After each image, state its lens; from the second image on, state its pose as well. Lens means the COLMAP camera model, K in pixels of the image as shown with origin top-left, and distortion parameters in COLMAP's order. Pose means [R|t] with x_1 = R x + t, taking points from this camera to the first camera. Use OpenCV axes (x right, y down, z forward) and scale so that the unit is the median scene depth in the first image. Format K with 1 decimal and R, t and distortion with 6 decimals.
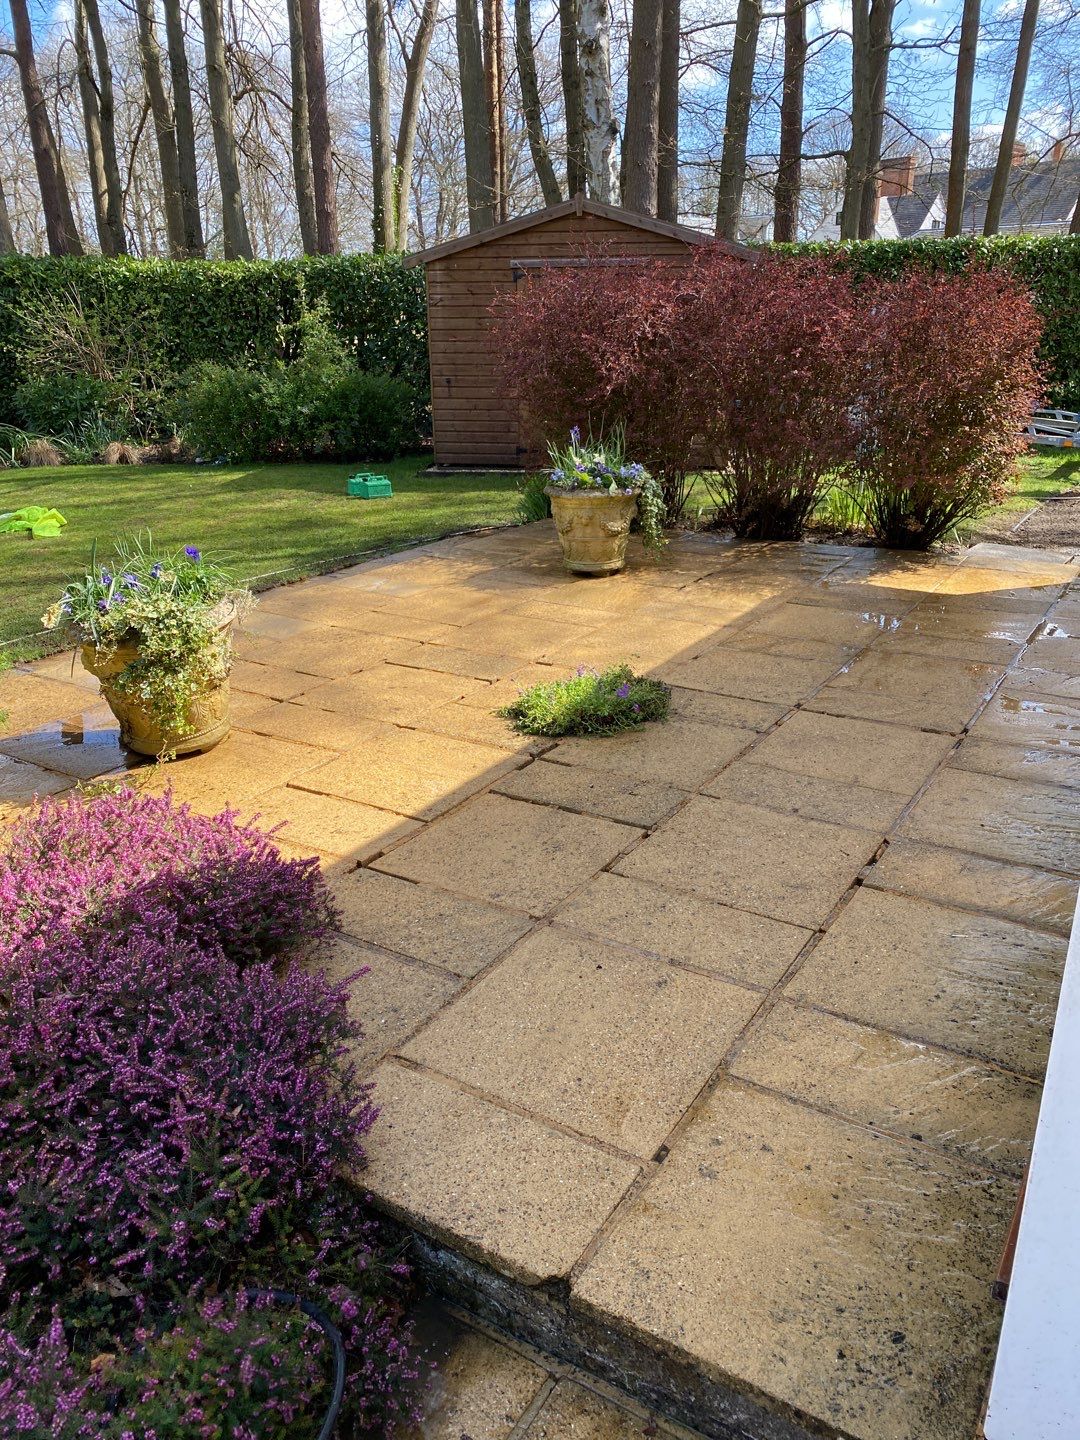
lens RADIAL K [[1079.8, 0, 532.2], [0, 1079.8, 718.7], [0, 0, 1]] dist [0.047660, -0.053875]
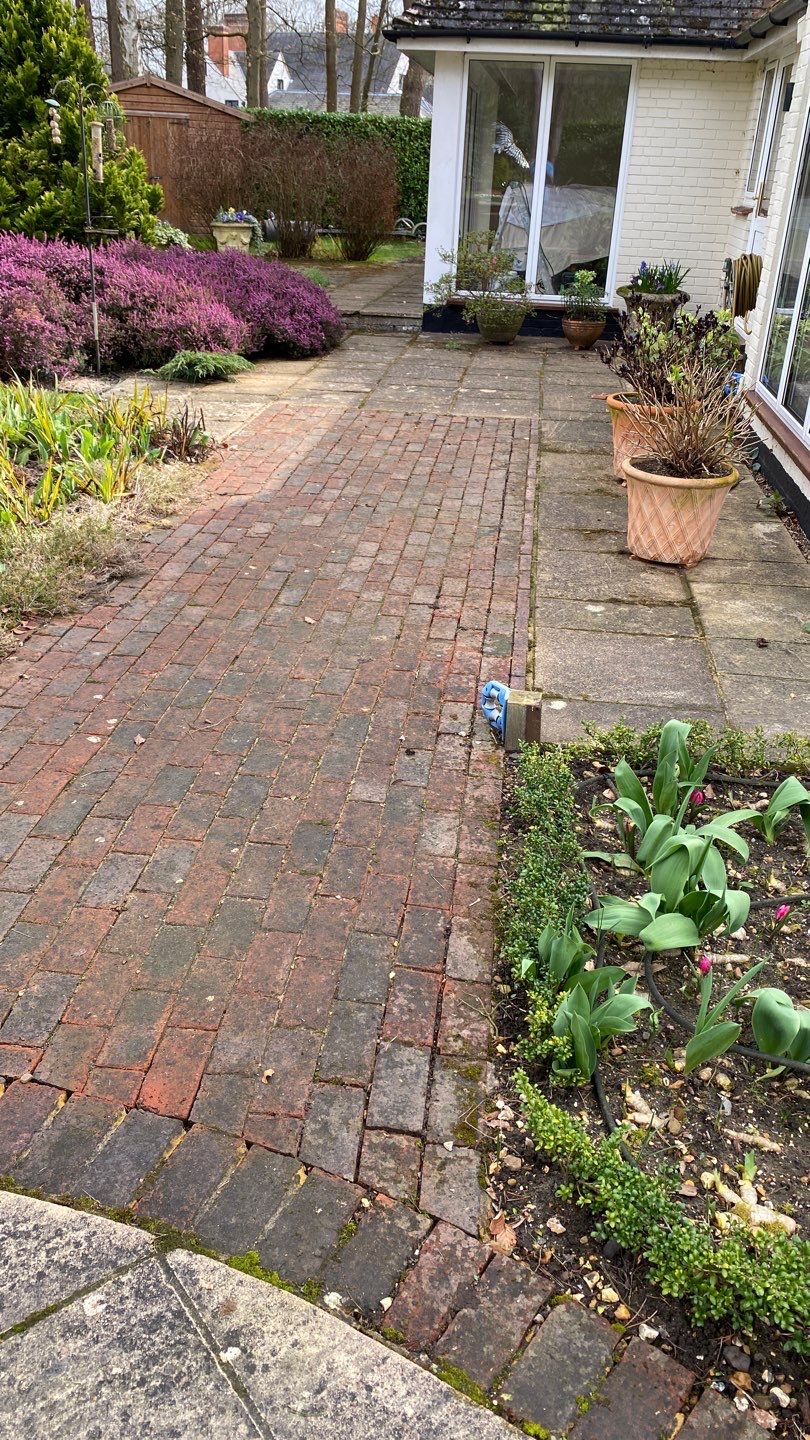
lens RADIAL K [[1087.1, 0, 386.6], [0, 1087.1, 724.6], [0, 0, 1]] dist [0.006641, -0.002798]
pose [[0.910385, -0.148819, 0.386073, -0.432157], [0.101386, 0.984867, 0.140561, 0.335700], [-0.401149, -0.088822, 0.911696, -0.827965]]
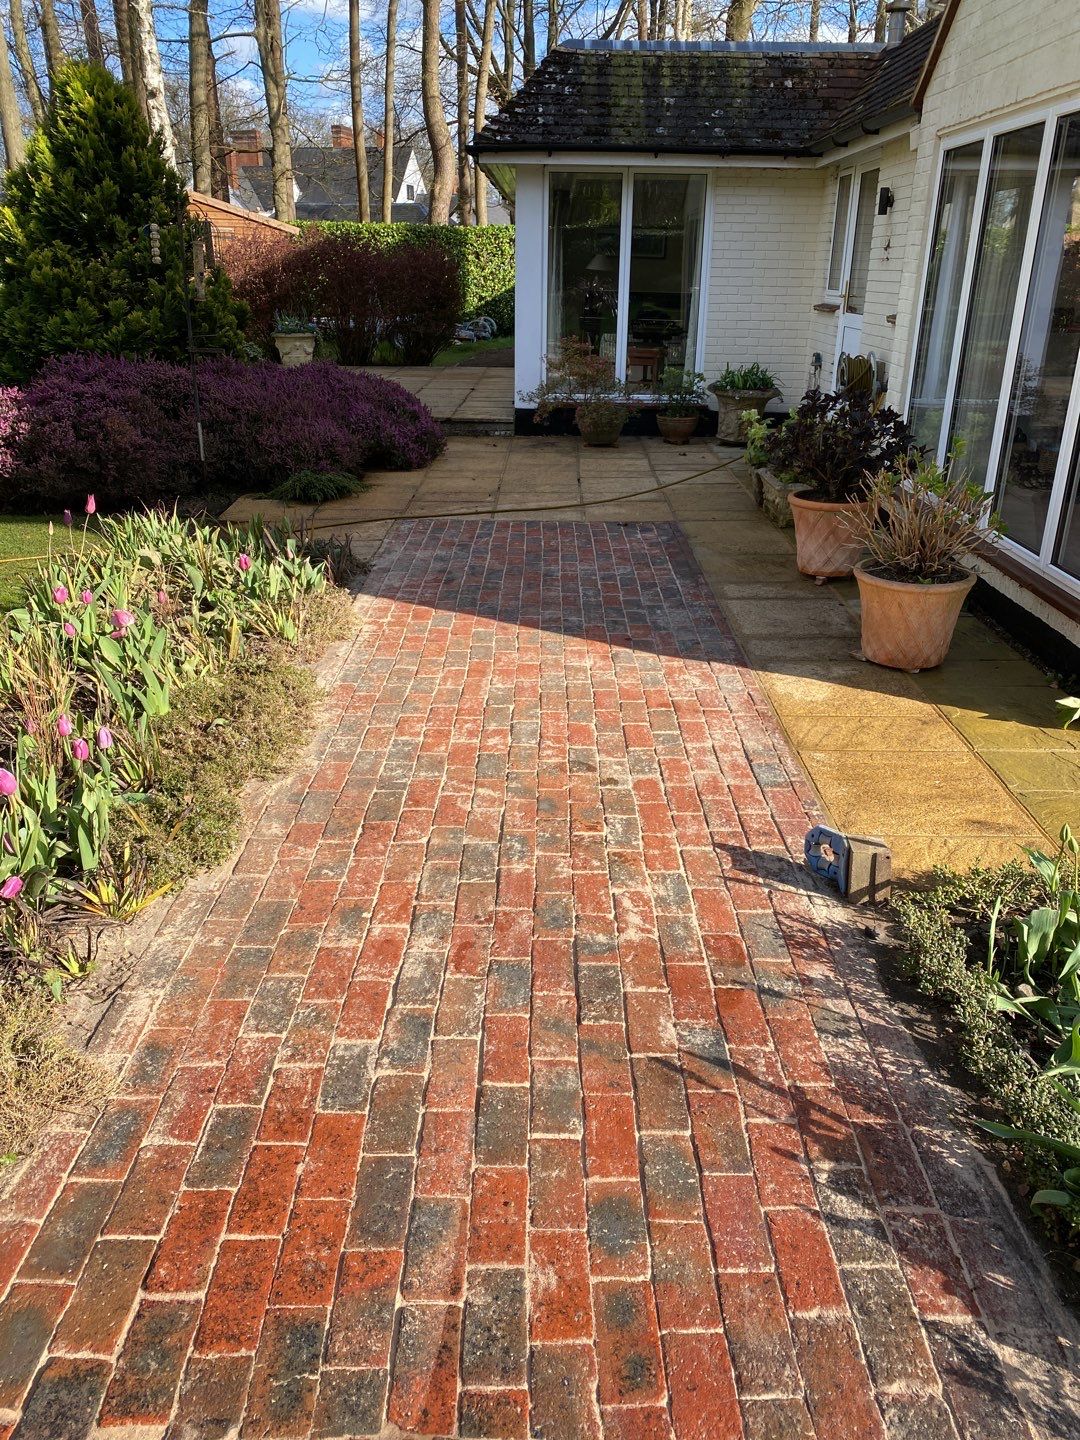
lens RADIAL K [[1086.1, 0, 541.1], [0, 1086.1, 717.8], [0, 0, 1]] dist [0.027682, -0.009750]
pose [[0.852442, -0.179269, 0.491126, -0.479370], [0.165179, 0.983608, 0.072332, 0.309260], [-0.496042, 0.019465, 0.868080, -0.765467]]
